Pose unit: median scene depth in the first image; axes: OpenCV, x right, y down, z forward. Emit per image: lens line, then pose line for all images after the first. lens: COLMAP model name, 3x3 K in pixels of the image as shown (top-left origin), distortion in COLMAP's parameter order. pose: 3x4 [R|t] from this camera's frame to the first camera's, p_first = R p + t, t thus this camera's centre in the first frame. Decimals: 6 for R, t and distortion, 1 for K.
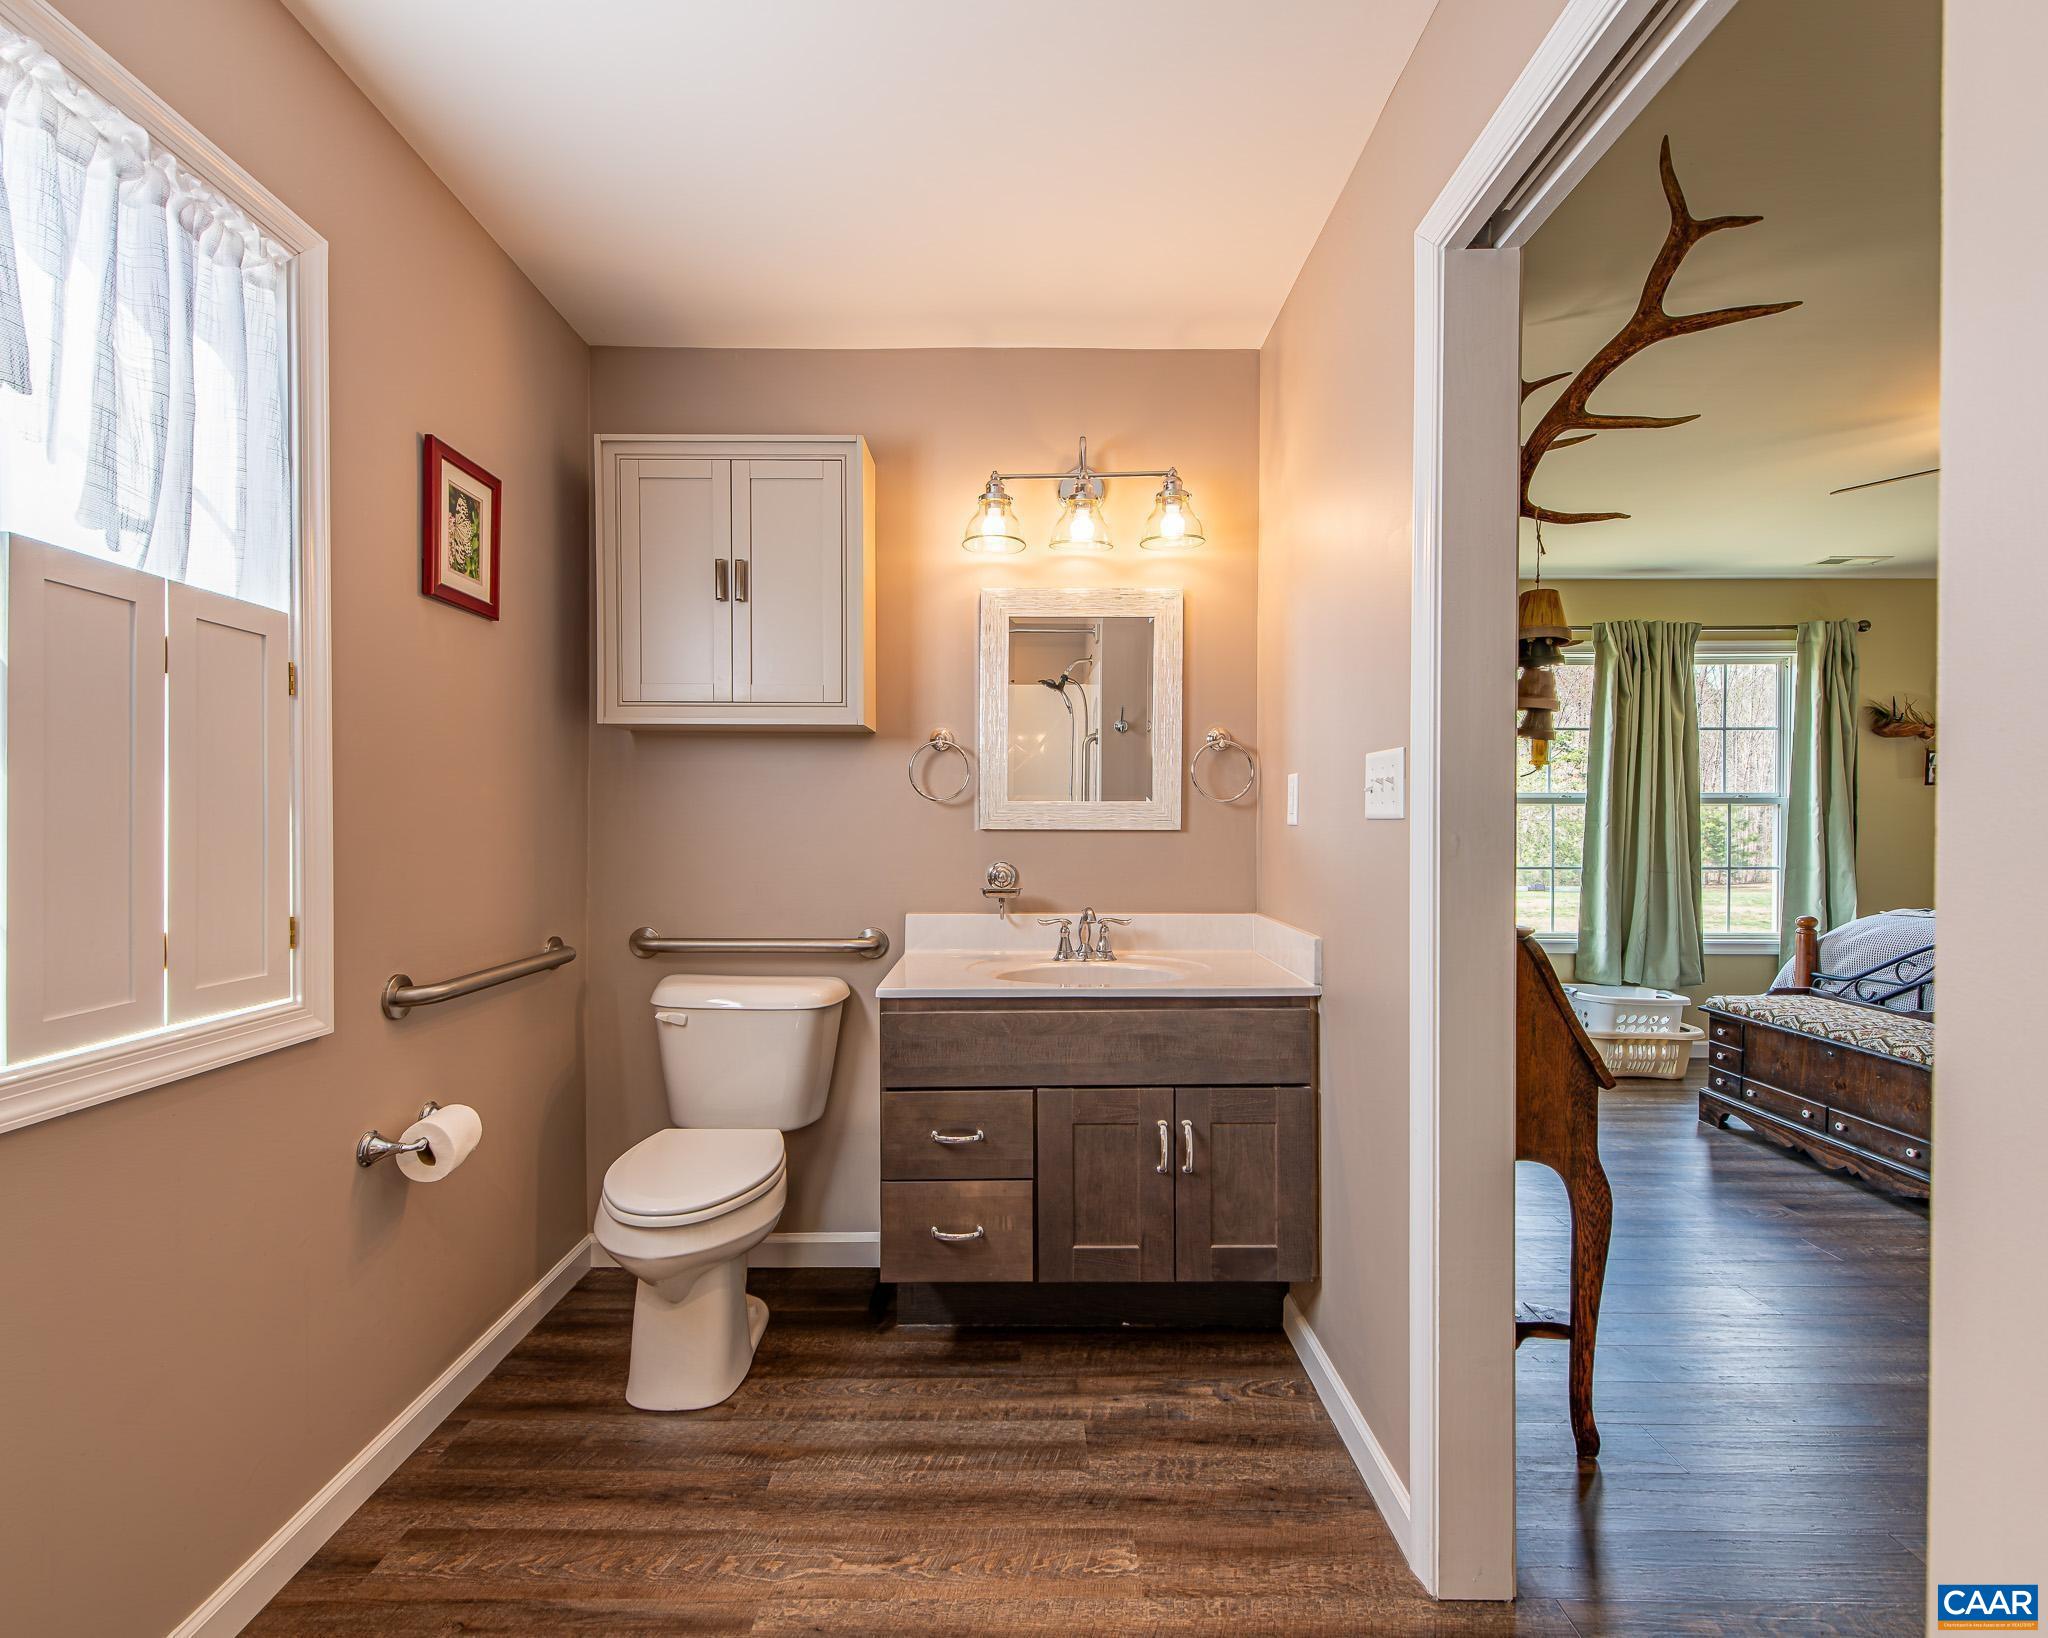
lens RADIAL K [[961.7, 0, 1013.9], [0, 961.7, 832.7], [0, 0, 1]] dist [0.018651, -0.006983]
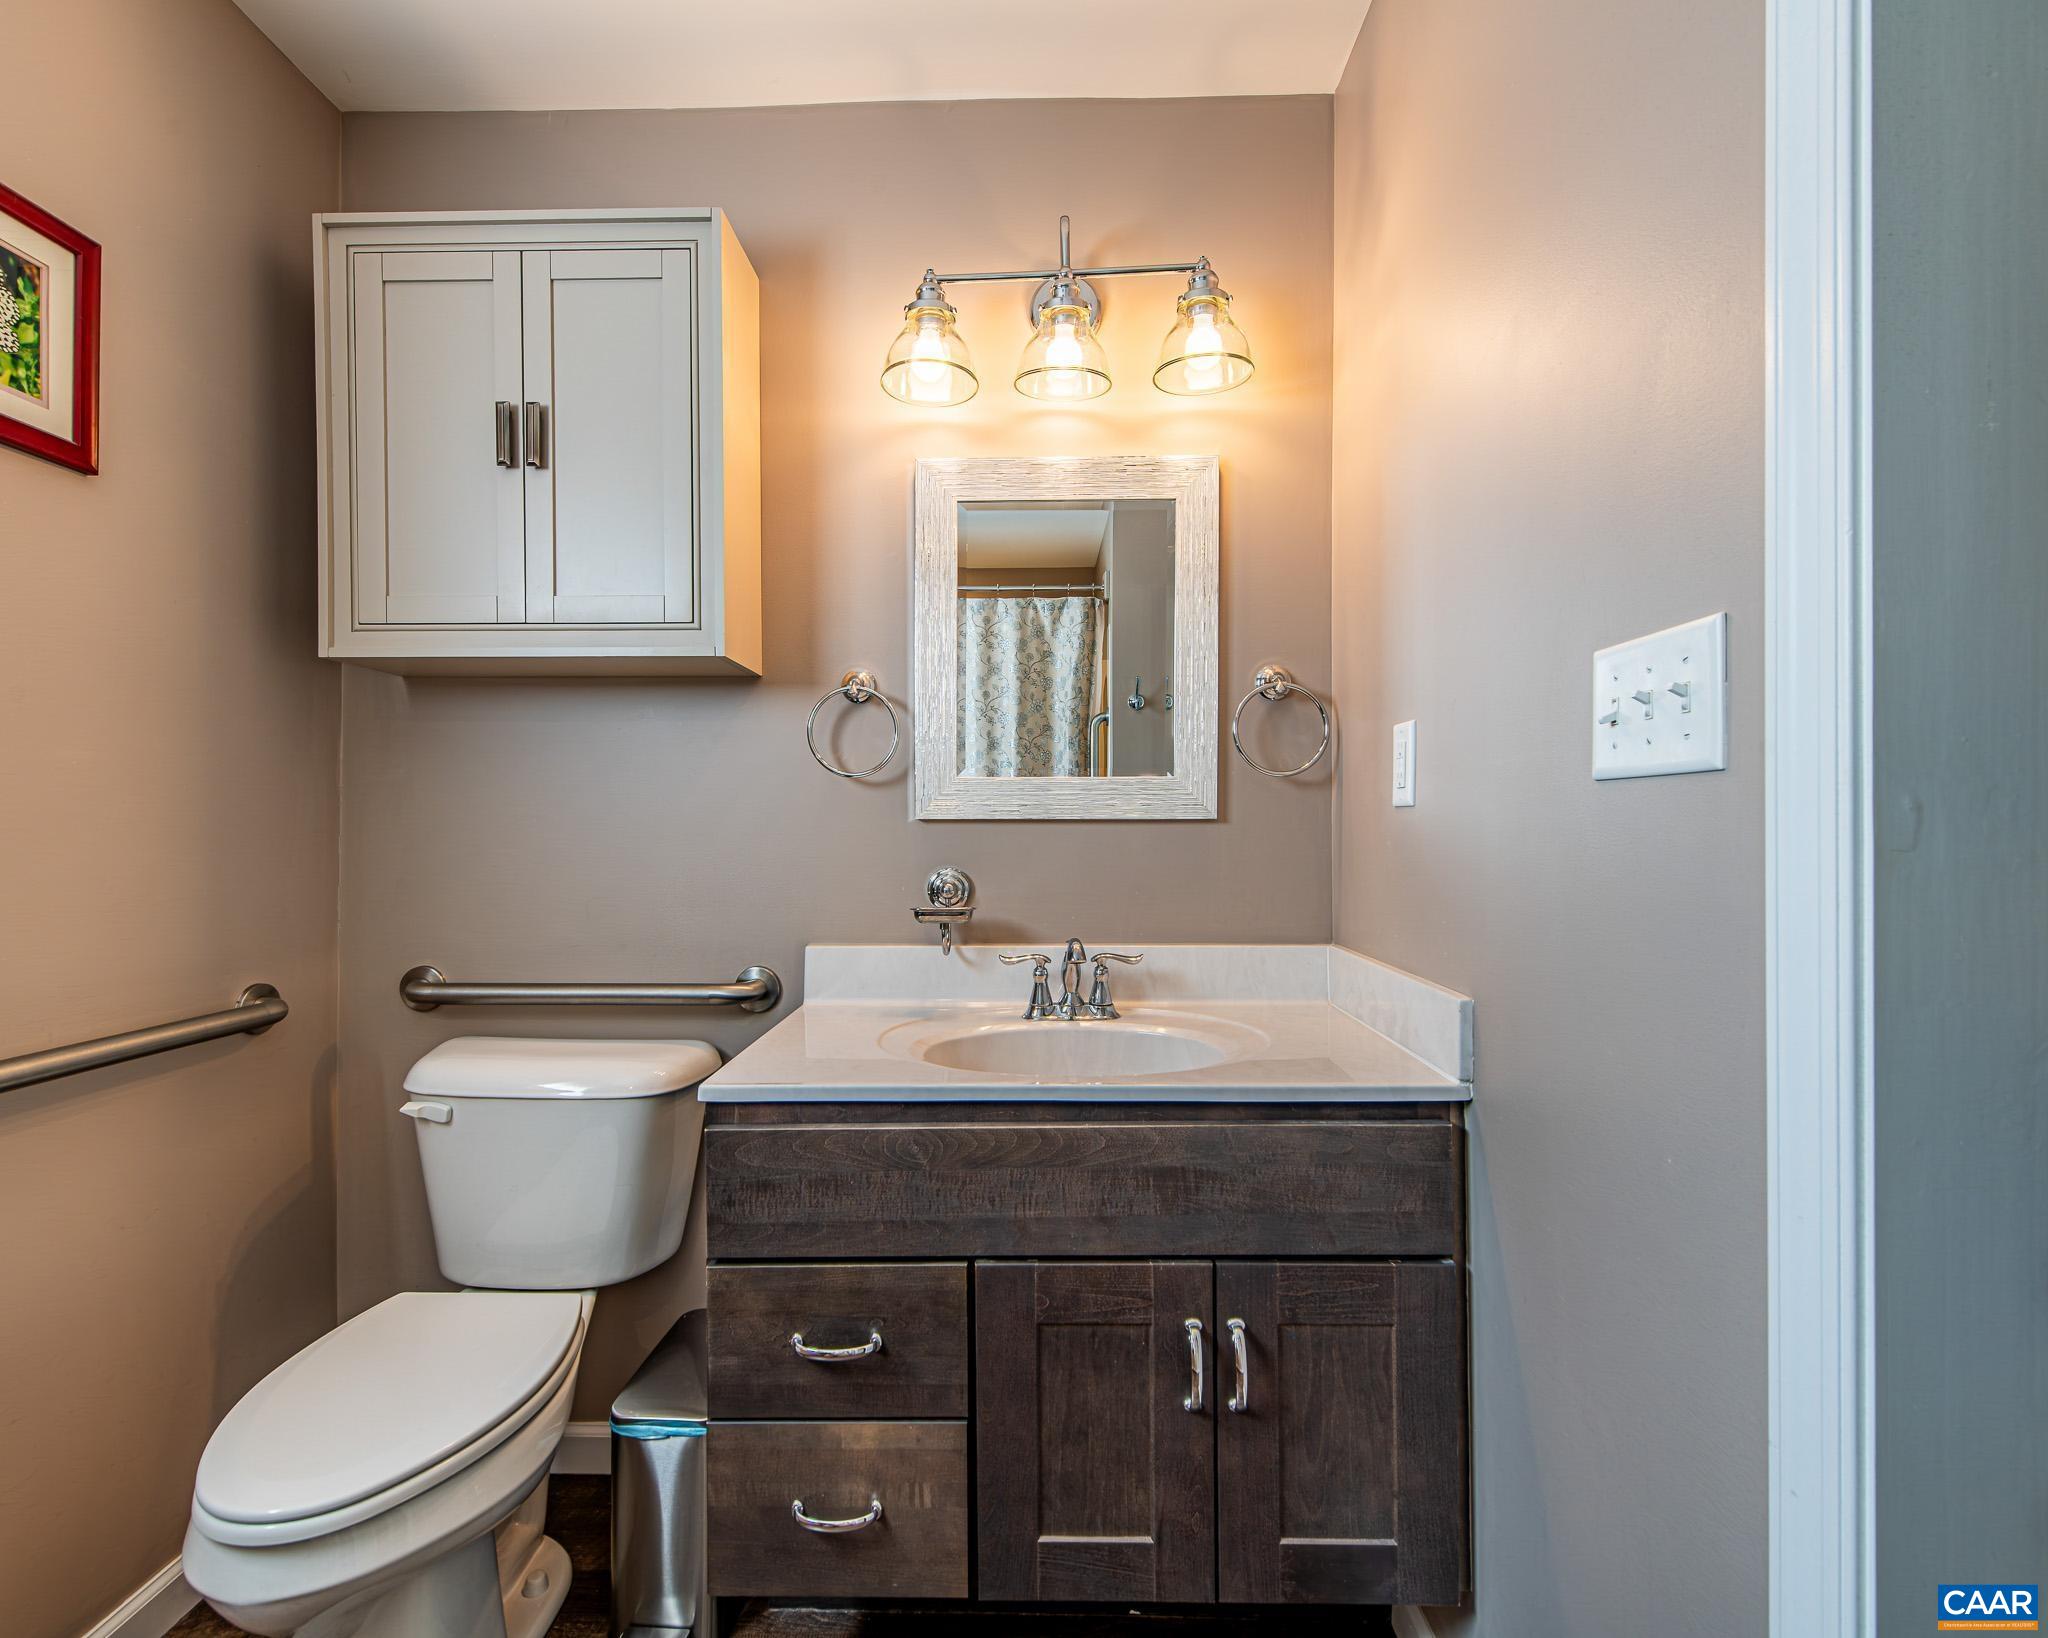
lens RADIAL K [[961.7, 0, 1018.9], [0, 961.7, 832.8], [0, 0, 1]] dist [0.018651, -0.006983]
pose [[0.999809, -0.003666, -0.019209, 0.059576], [0.003534, 0.999970, -0.006906, 0.013001], [0.019234, 0.006837, 0.999792, 0.400812]]
